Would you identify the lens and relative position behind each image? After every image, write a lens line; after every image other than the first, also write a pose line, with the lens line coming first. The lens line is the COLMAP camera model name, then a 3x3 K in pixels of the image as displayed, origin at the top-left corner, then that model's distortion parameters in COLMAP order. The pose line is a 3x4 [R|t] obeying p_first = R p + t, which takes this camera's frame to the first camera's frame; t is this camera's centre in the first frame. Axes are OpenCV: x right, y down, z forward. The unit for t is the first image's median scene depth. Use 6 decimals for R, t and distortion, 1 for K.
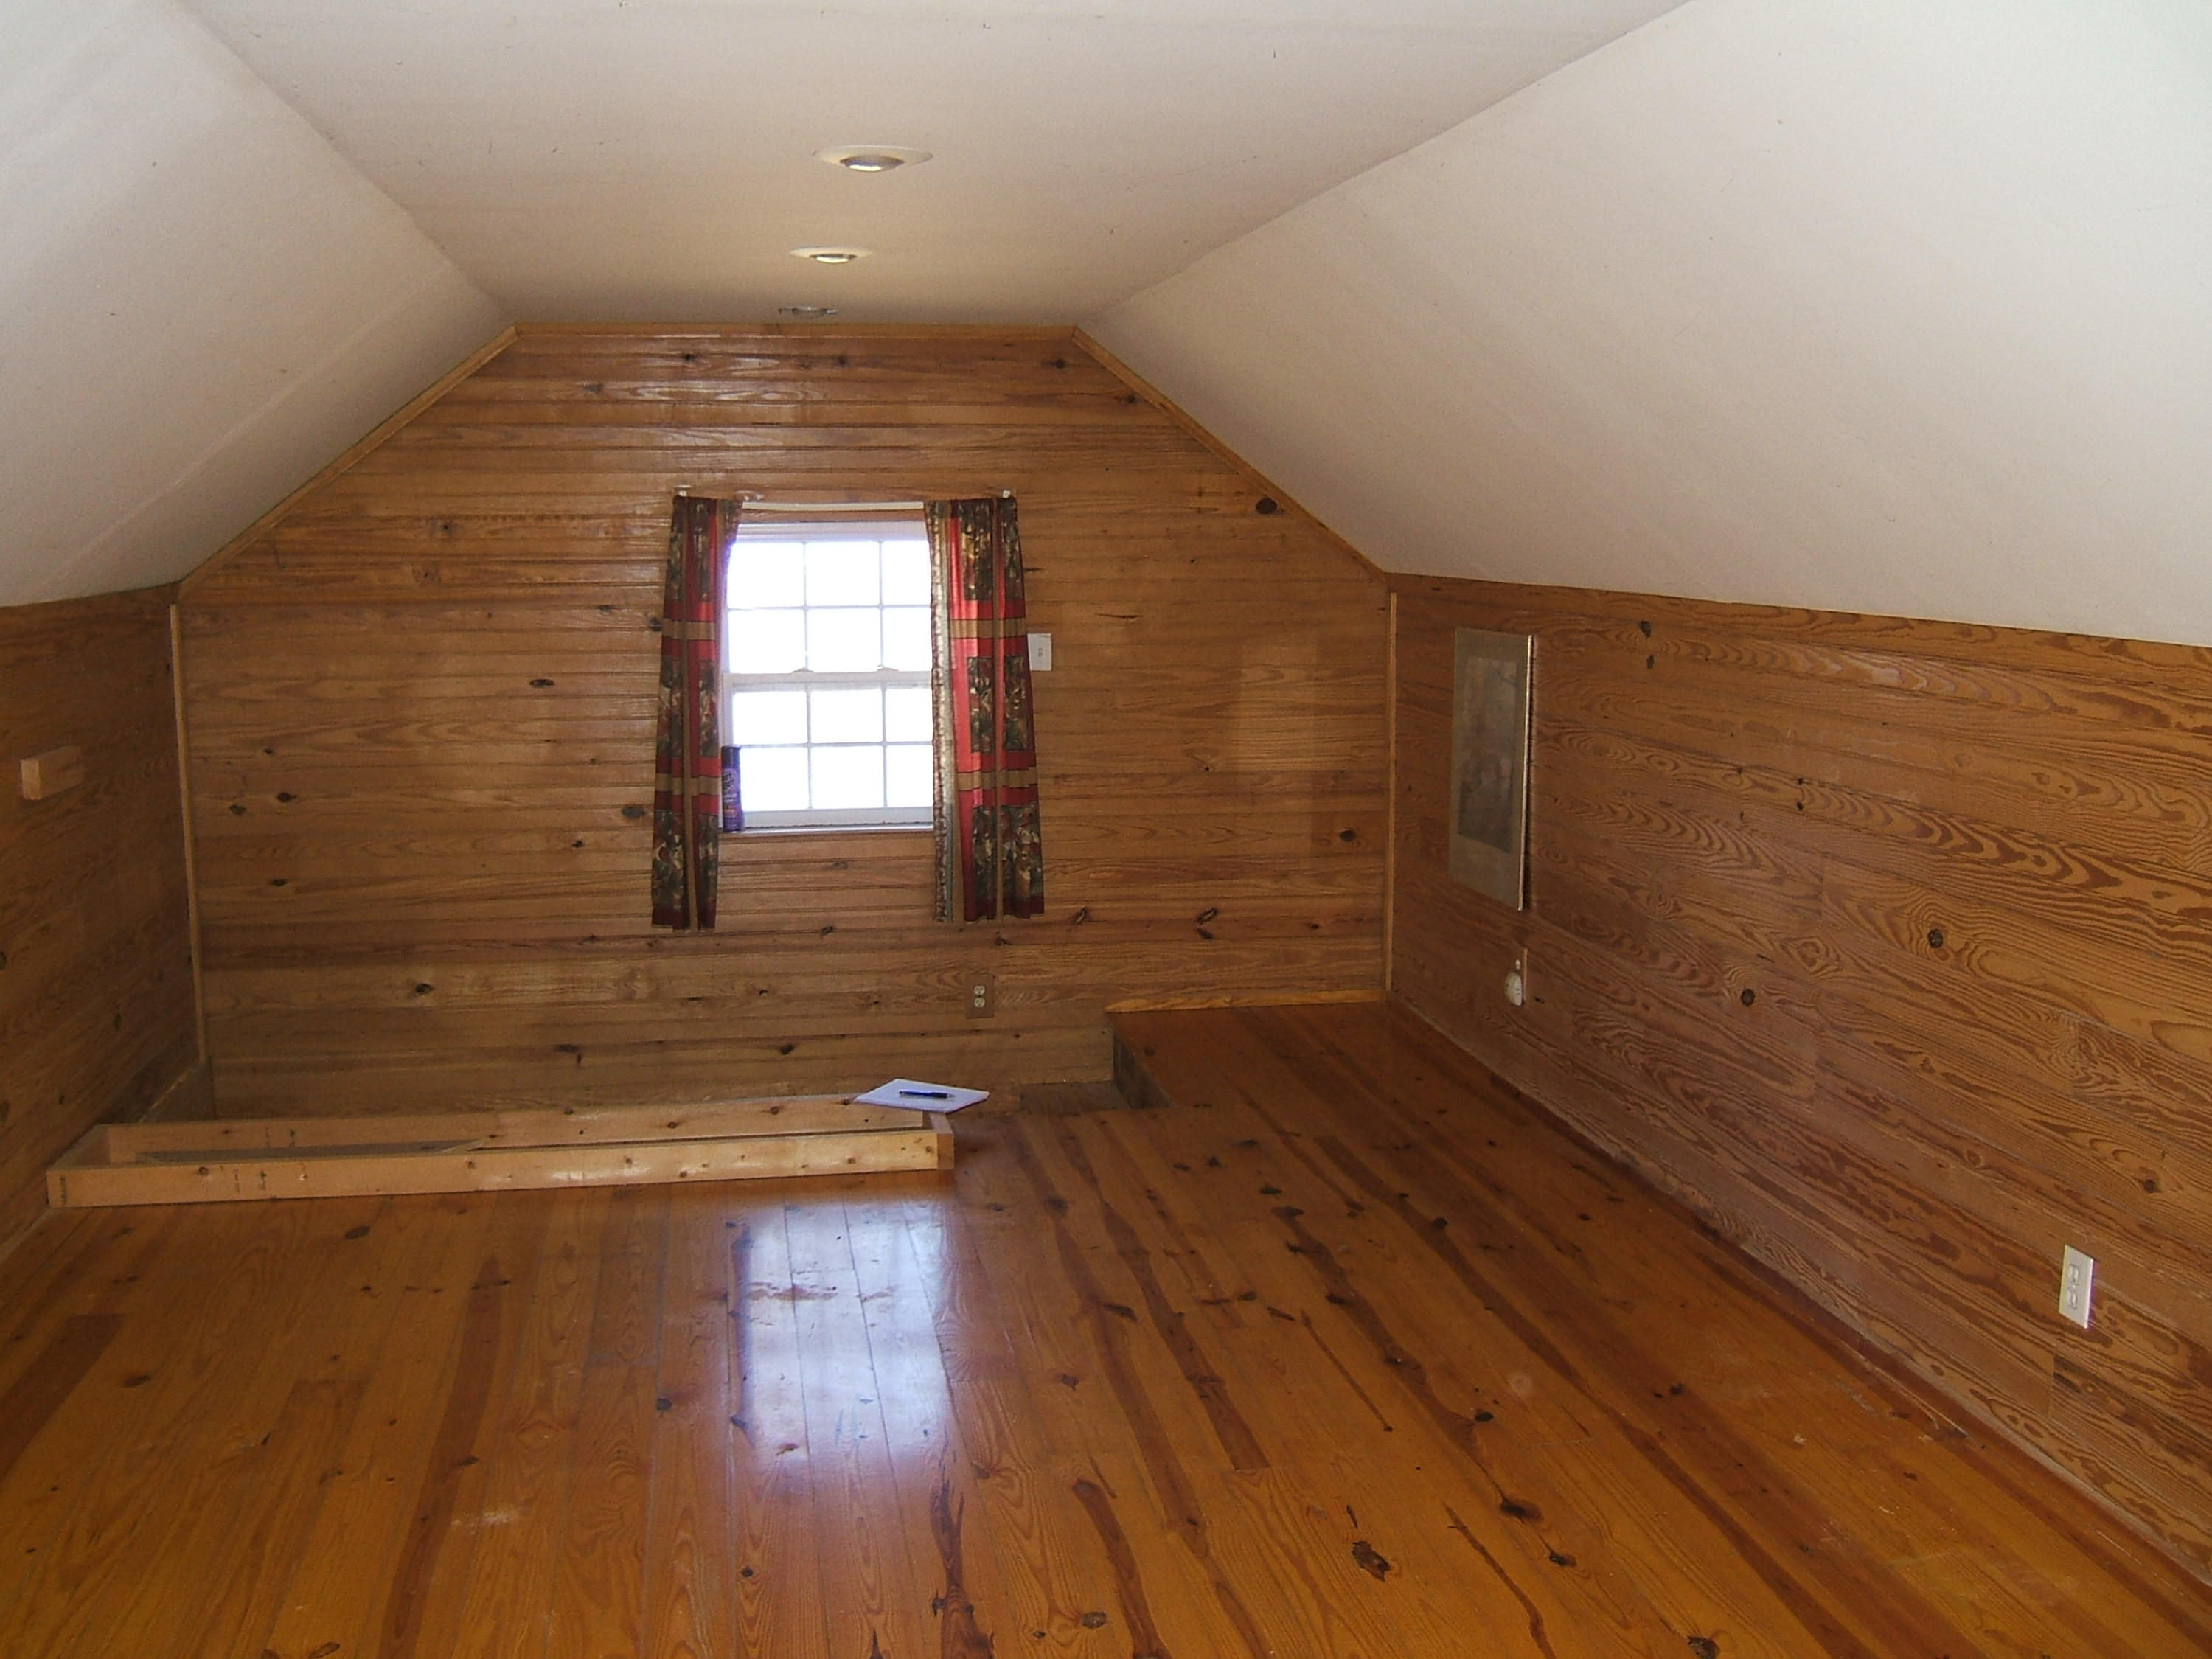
lens RADIAL K [[2144.2, 0, 1108.4], [0, 2144.2, 830.5], [0, 0, 1]] dist [-0.088259, 0.000000]
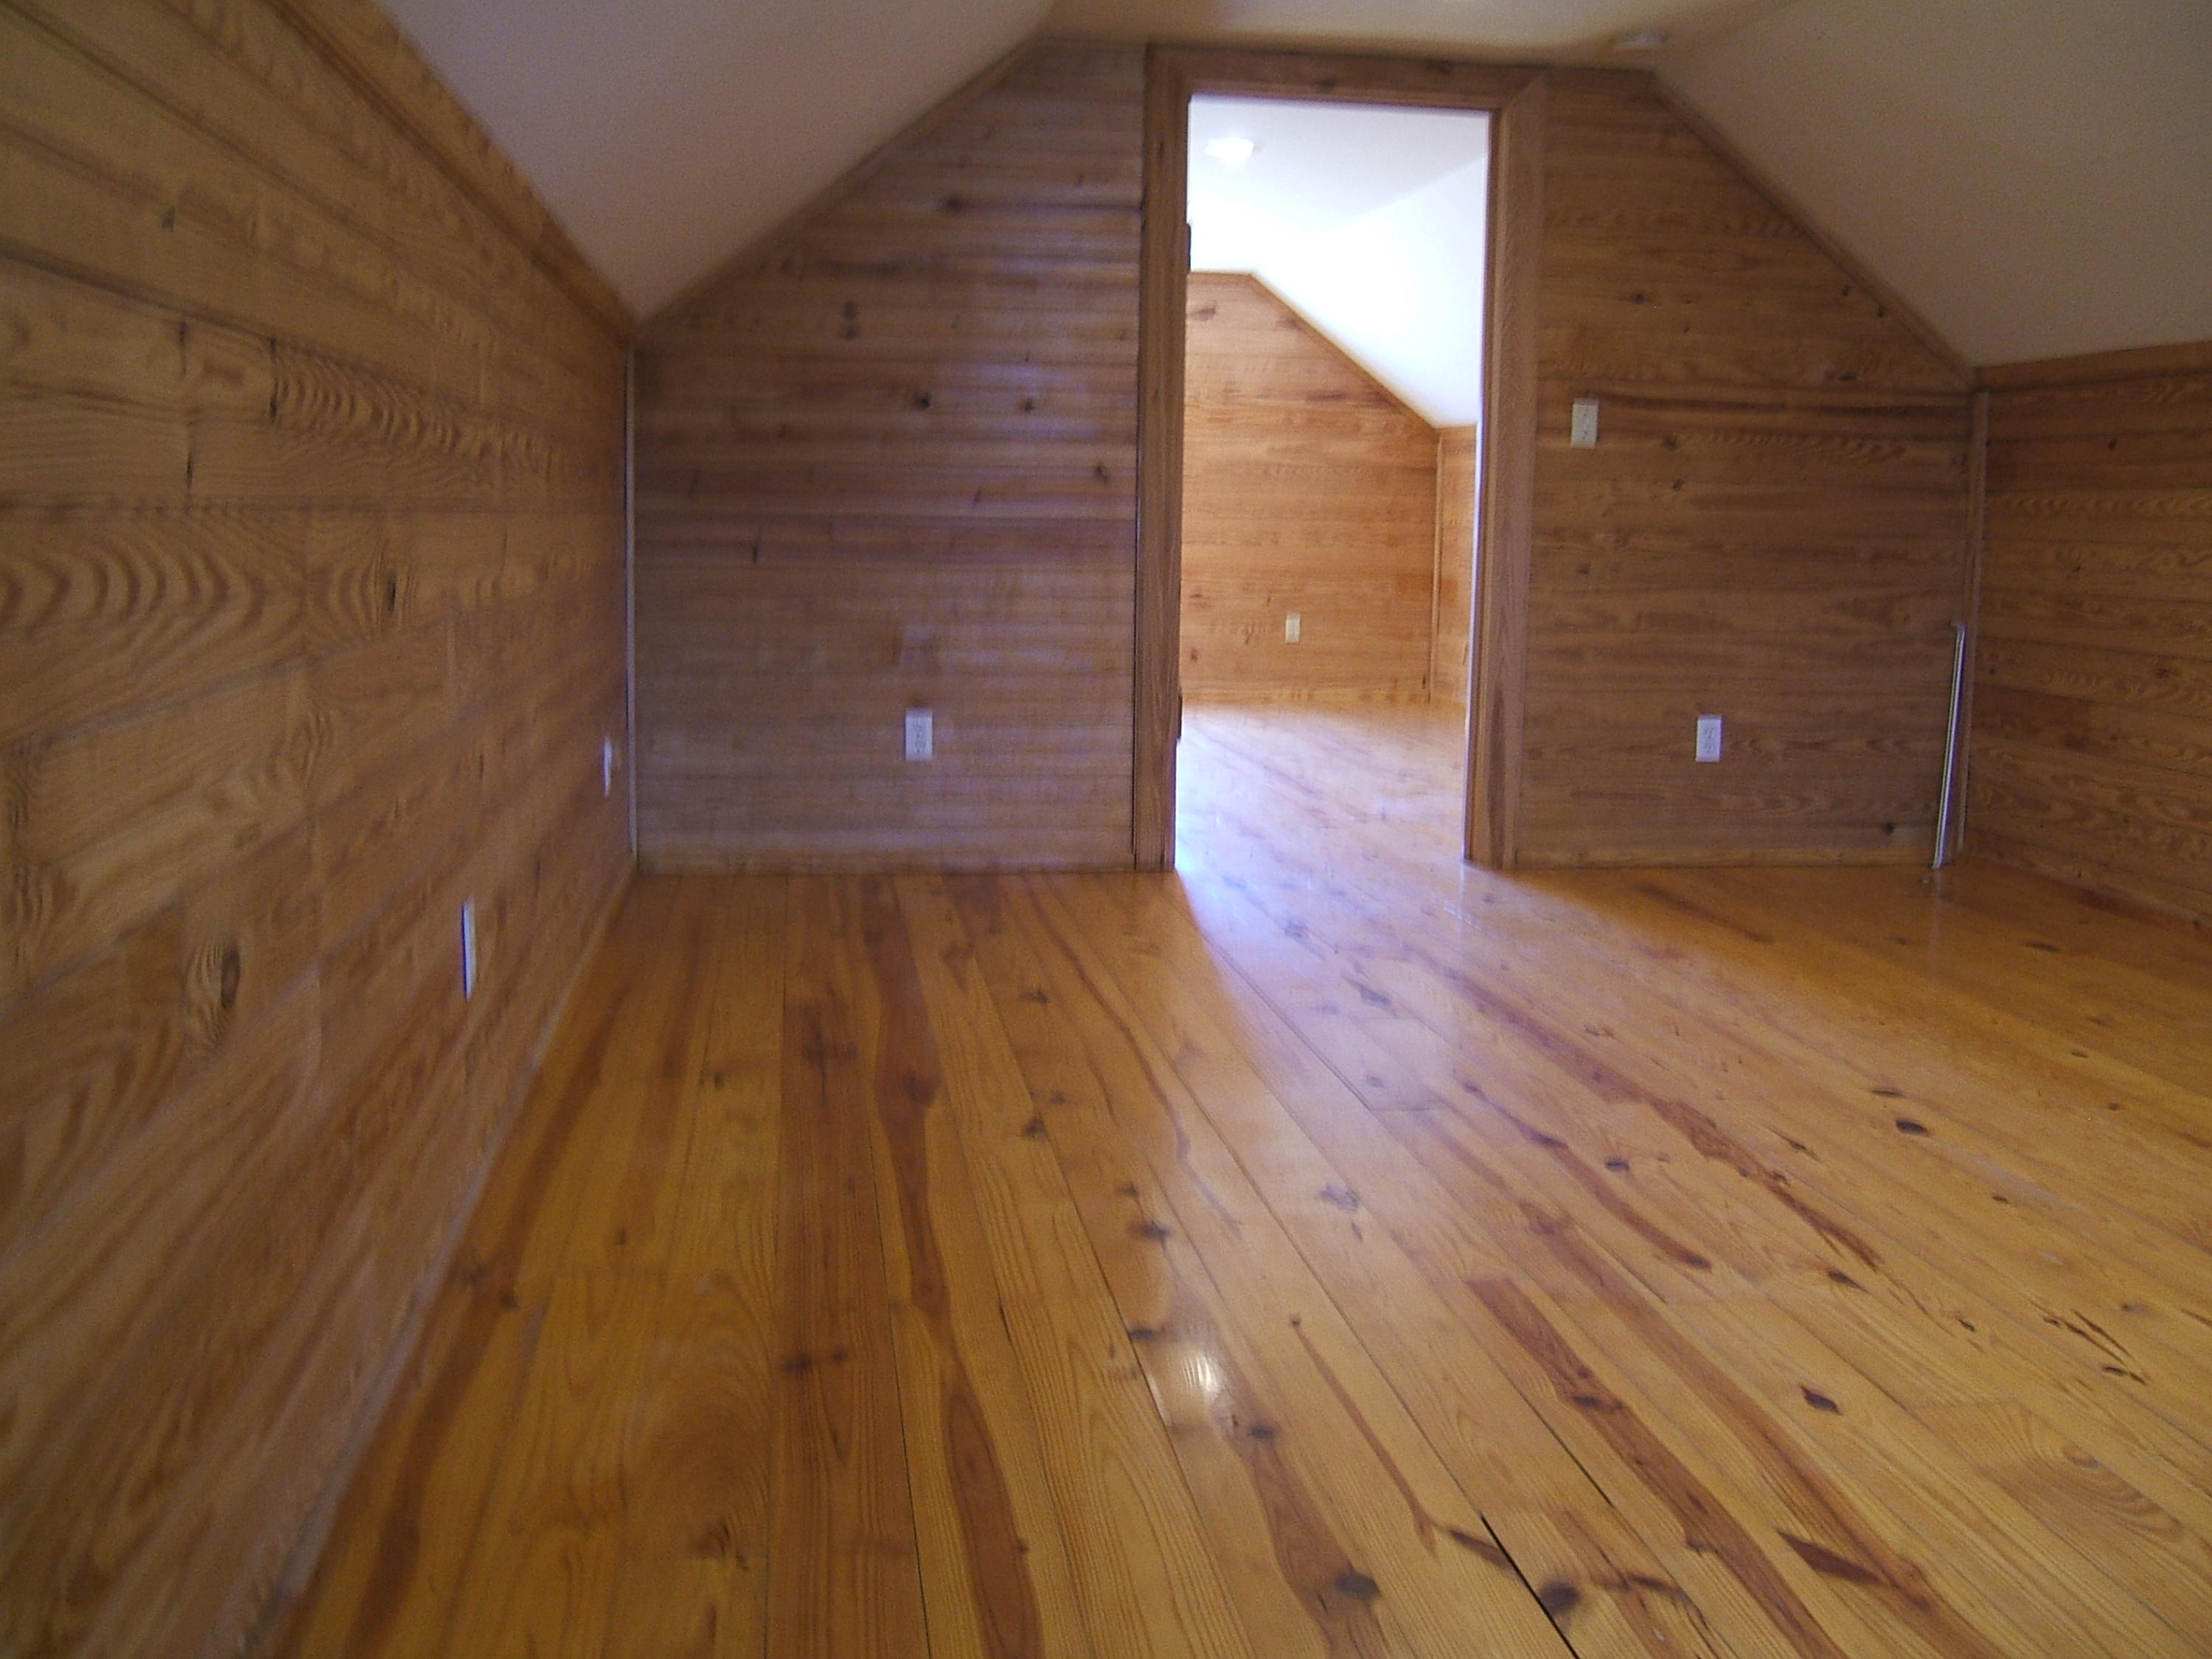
lens RADIAL K [[2144.2, 0, 1102.2], [0, 2144.2, 828.2], [0, 0, 1]] dist [-0.088259, 0.000000]
pose [[-0.999150, -0.023680, 0.033734, 0.166703], [-0.013090, 0.958413, 0.285084, -0.057149], [-0.039082, 0.284400, -0.957909, 1.546042]]
